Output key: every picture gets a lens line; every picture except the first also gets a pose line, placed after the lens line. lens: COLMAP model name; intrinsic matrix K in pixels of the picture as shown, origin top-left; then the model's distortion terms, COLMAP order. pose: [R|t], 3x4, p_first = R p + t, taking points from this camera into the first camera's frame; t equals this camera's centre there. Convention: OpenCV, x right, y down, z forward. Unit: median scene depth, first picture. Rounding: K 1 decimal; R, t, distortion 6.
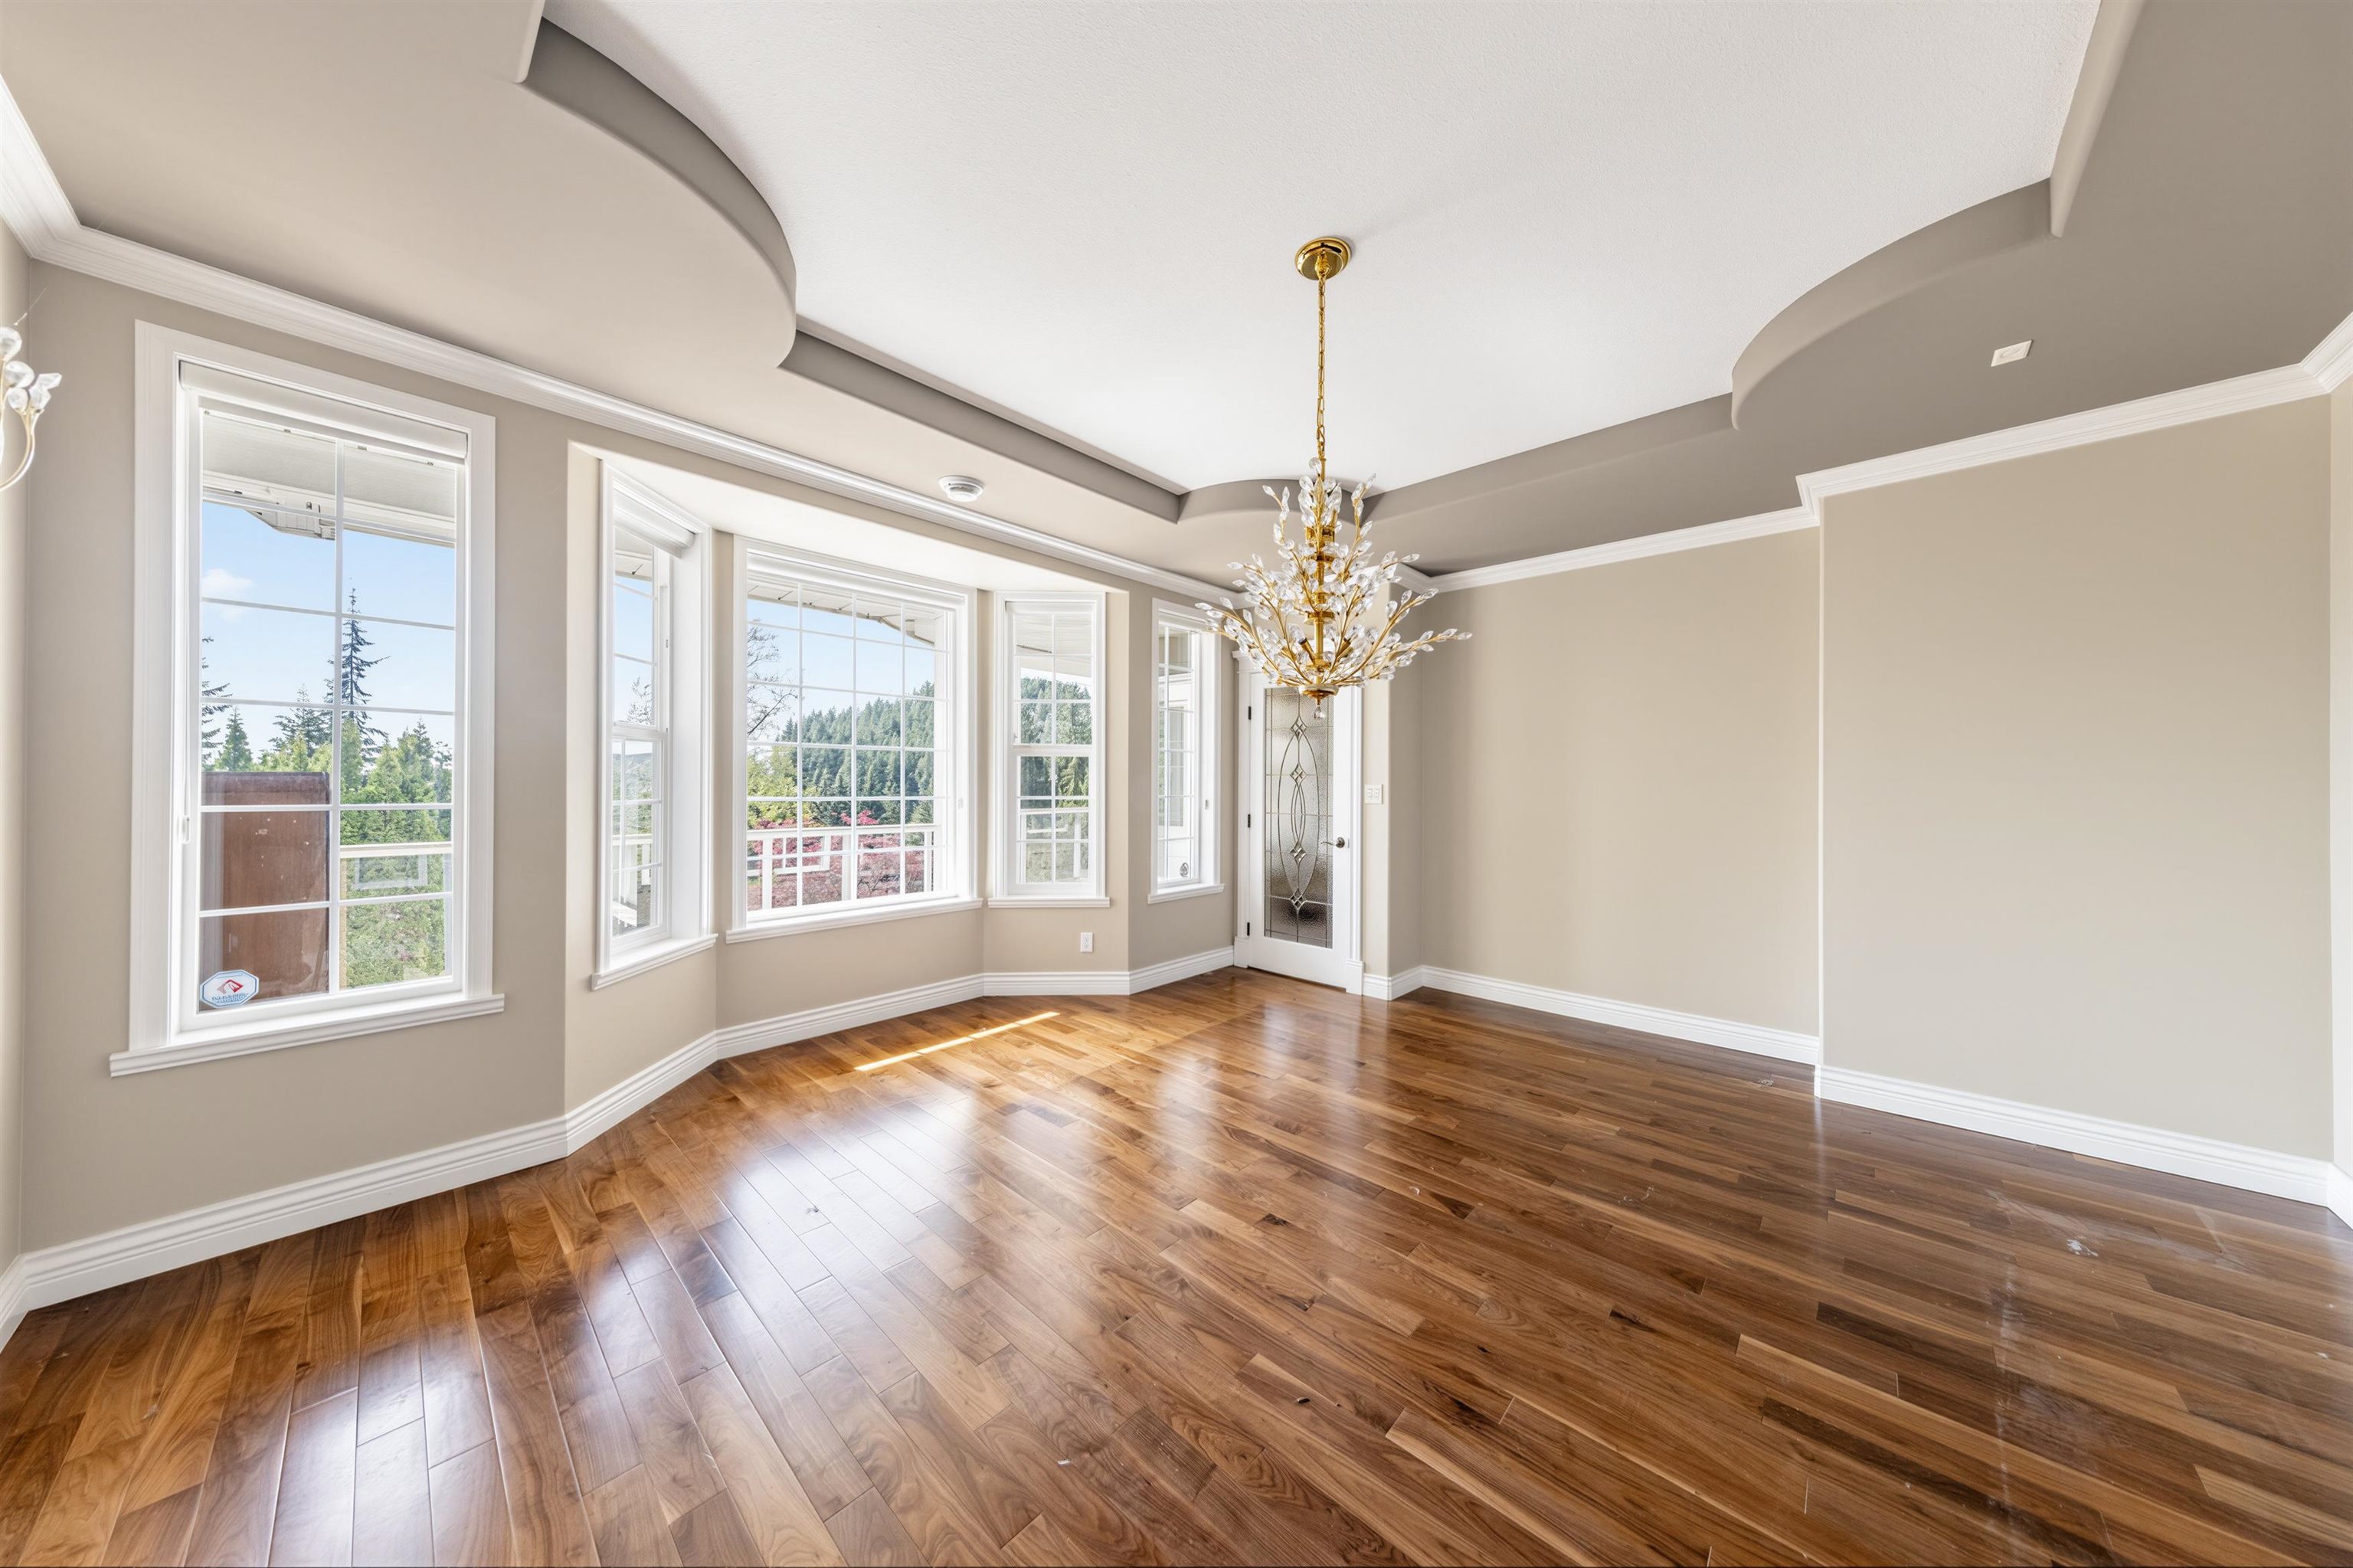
lens RADIAL K [[735.9, 0, 1176.9], [0, 735.9, 777.7], [0, 0, 1]] dist [0.006064, -0.000398]
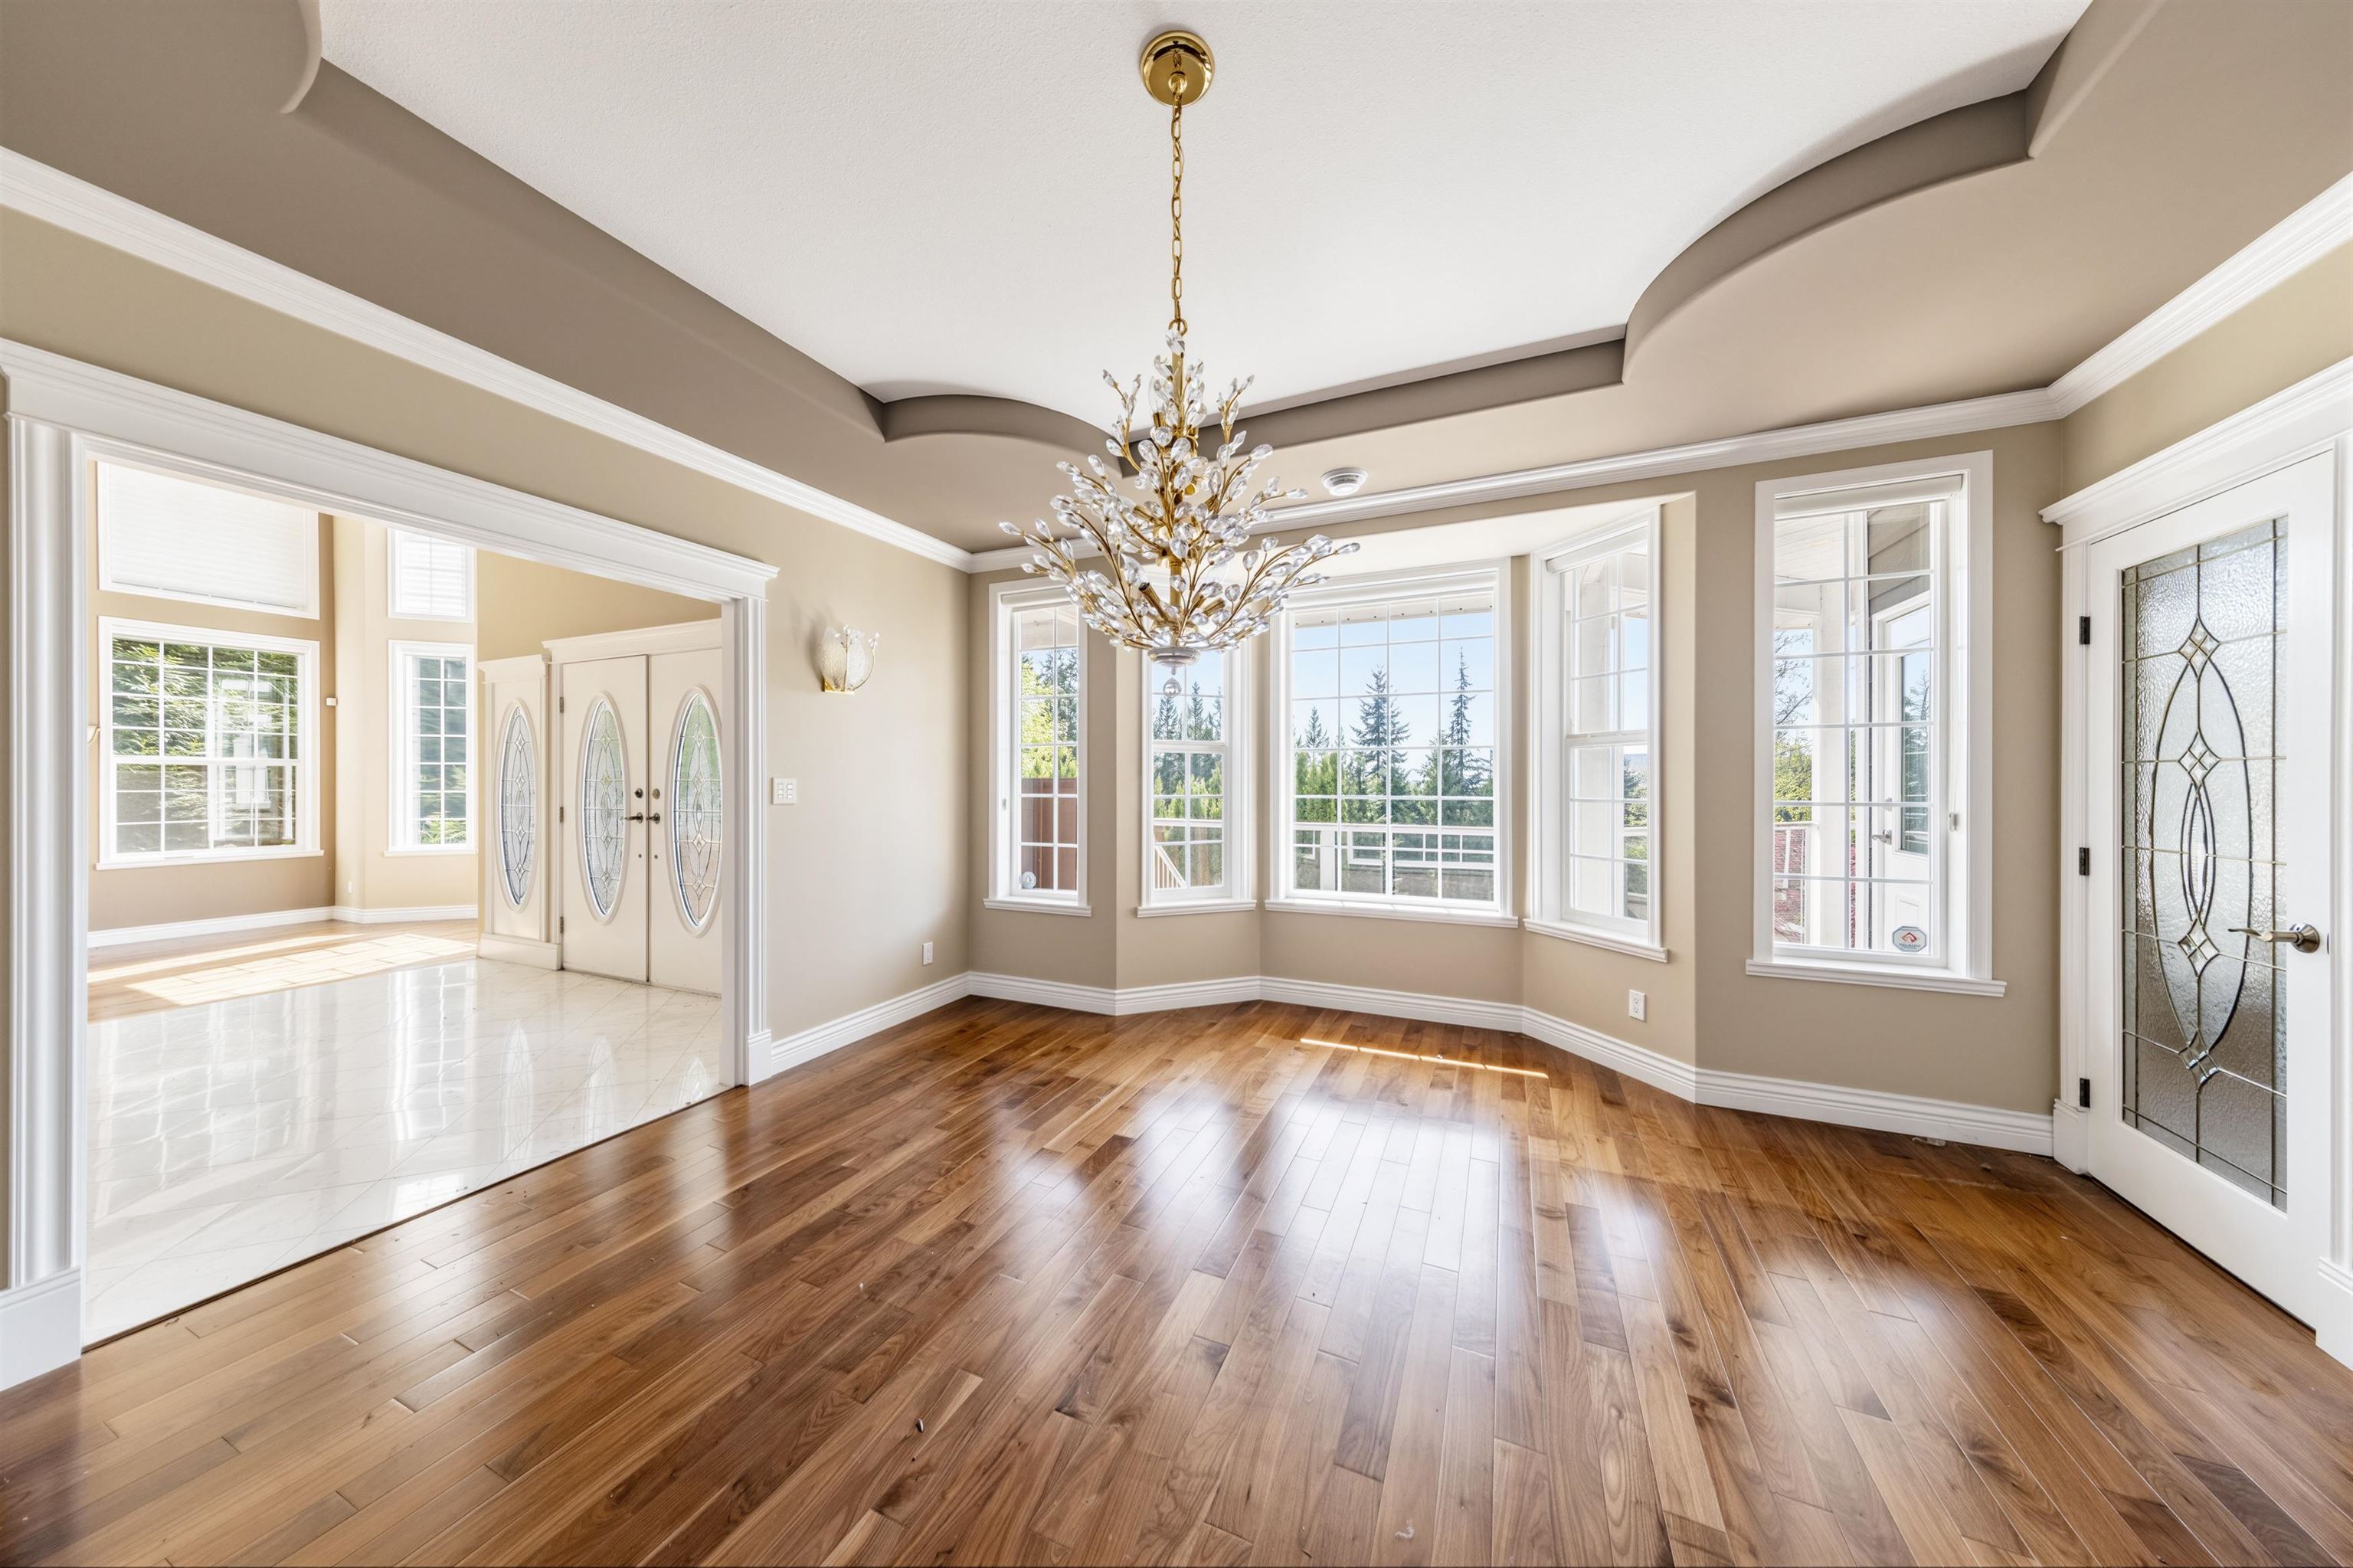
lens RADIAL K [[735.9, 0, 1185.8], [0, 735.9, 780.7], [0, 0, 1]] dist [0.006064, -0.000398]
pose [[0.322905, -0.005891, -0.946413, 0.493033], [0.008601, 0.999958, -0.003290, 0.005748], [0.946392, -0.007077, 0.322941, 0.422432]]
